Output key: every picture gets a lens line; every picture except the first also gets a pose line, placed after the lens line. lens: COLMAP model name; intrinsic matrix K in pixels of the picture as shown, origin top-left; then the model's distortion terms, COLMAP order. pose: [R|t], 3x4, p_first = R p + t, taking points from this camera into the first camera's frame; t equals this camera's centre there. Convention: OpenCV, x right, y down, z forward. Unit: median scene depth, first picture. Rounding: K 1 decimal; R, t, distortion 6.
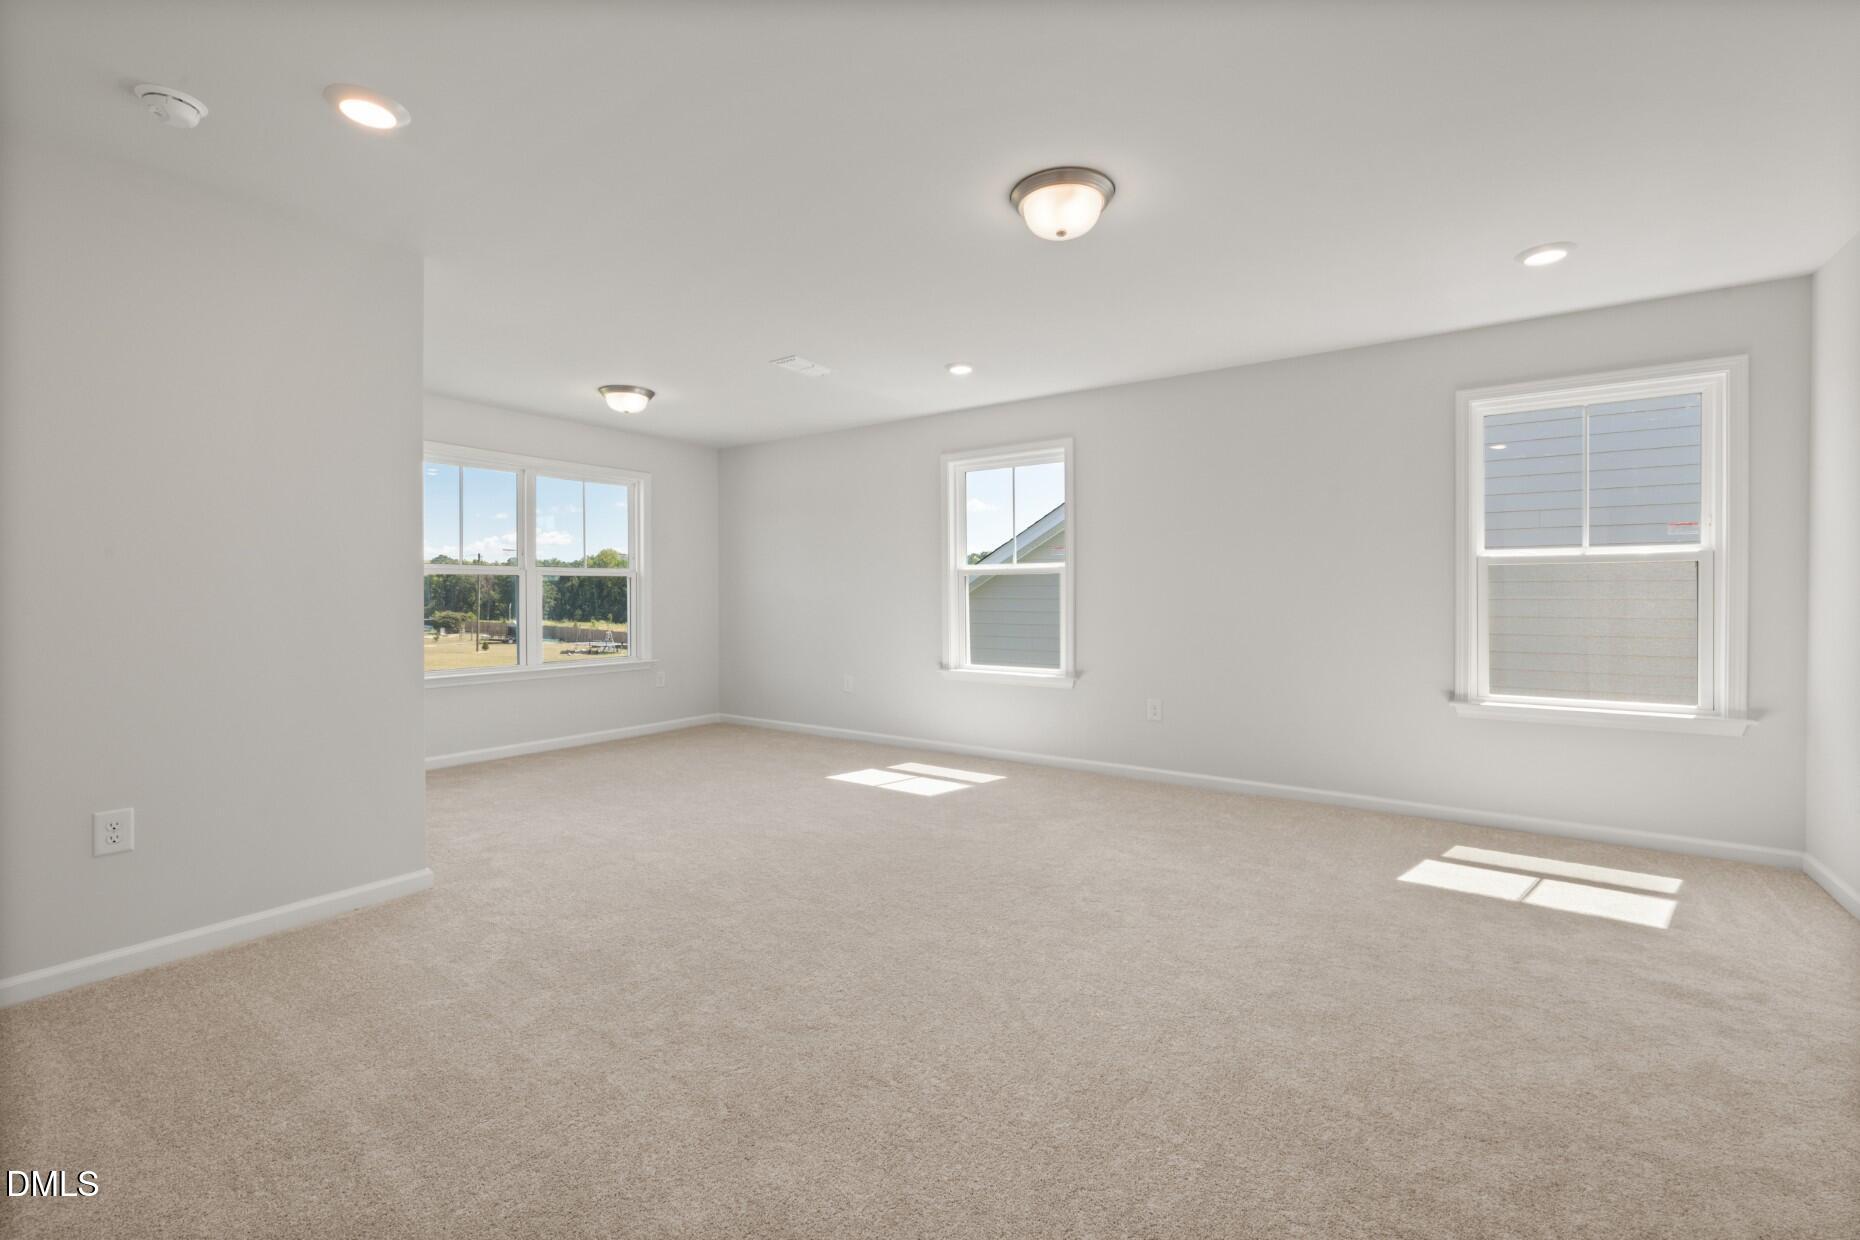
lens RADIAL K [[785.7, 0, 933.1], [0, 785.7, 610.0], [0, 0, 1]] dist [-0.002598, -0.000192]
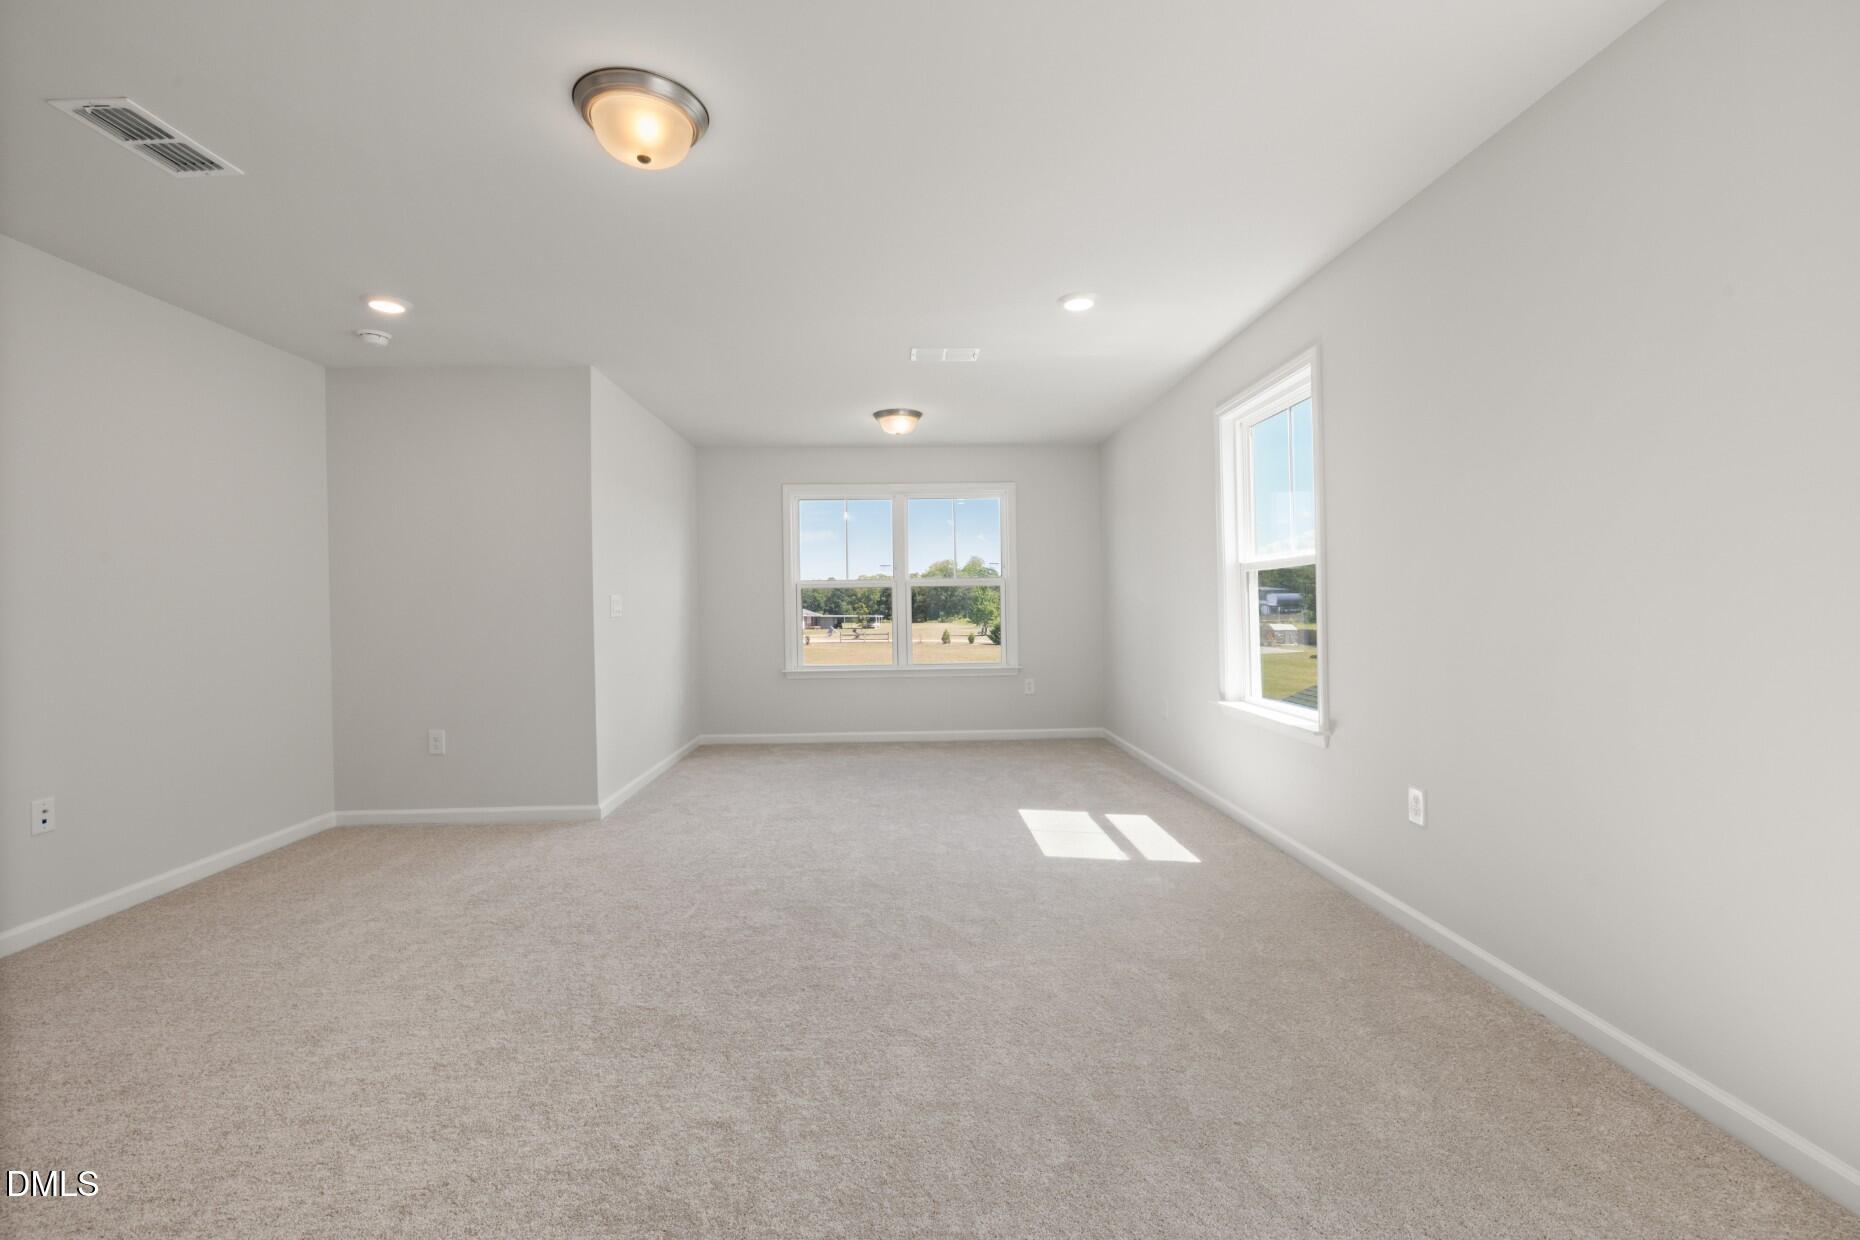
lens RADIAL K [[785.7, 0, 922.2], [0, 785.7, 622.5], [0, 0, 1]] dist [-0.002598, -0.000192]
pose [[0.597487, 0.009704, -0.801820, 0.488617], [-0.000423, 0.999930, 0.011786, -0.006702], [0.801878, -0.006703, 0.597450, 0.375484]]
